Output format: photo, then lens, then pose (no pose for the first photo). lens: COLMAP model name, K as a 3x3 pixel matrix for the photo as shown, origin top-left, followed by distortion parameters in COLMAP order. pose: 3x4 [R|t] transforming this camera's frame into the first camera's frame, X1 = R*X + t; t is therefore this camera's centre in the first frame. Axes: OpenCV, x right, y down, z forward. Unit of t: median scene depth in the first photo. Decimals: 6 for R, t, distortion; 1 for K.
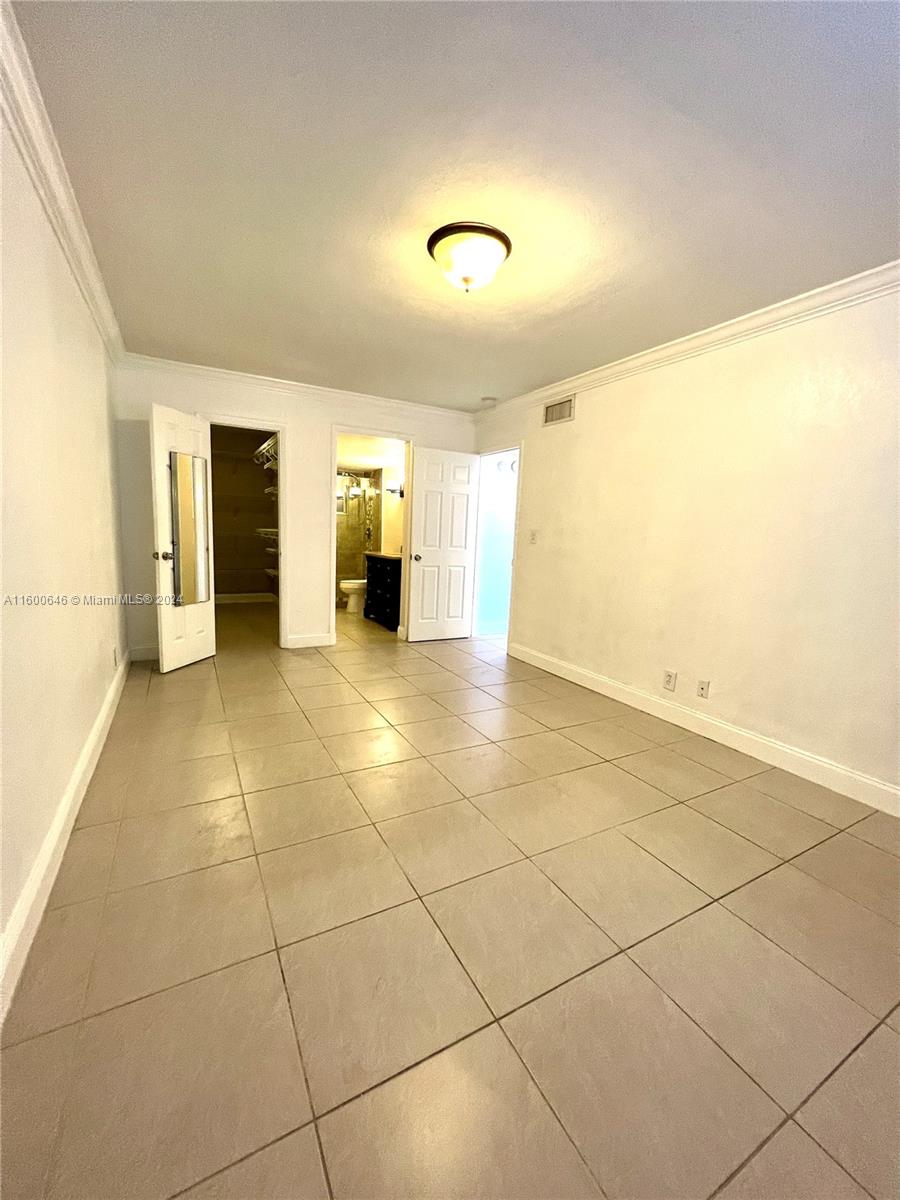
lens RADIAL K [[481.5, 0, 454.4], [0, 481.5, 597.7], [0, 0, 1]] dist [-0.000104, 0.000008]
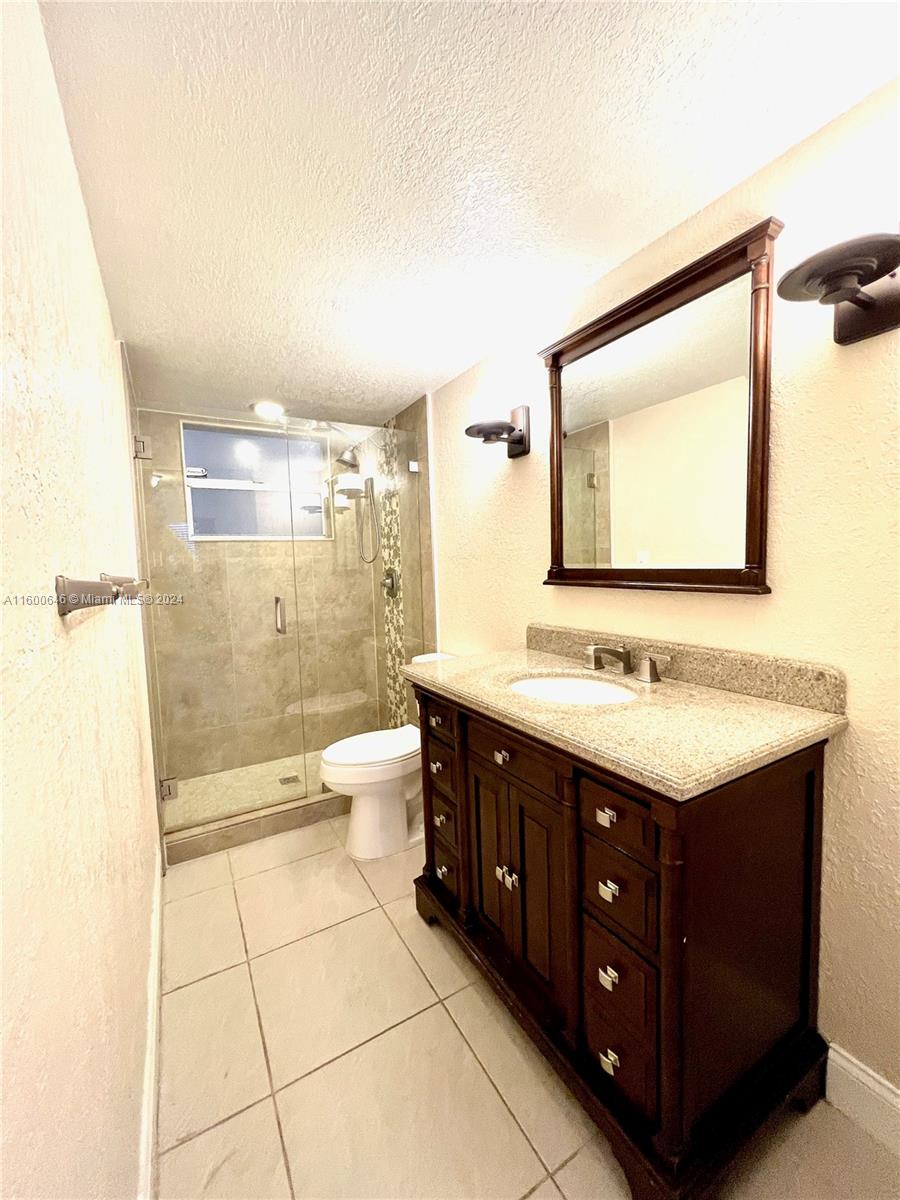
lens RADIAL K [[481.5, 0, 448.1], [0, 481.5, 602.3], [0, 0, 1]] dist [-0.000104, 0.000008]
pose [[0.997208, -0.070711, 0.024019, -0.141824], [0.072210, 0.995025, -0.068634, -0.088241], [-0.019046, 0.070177, 0.997353, 0.613509]]
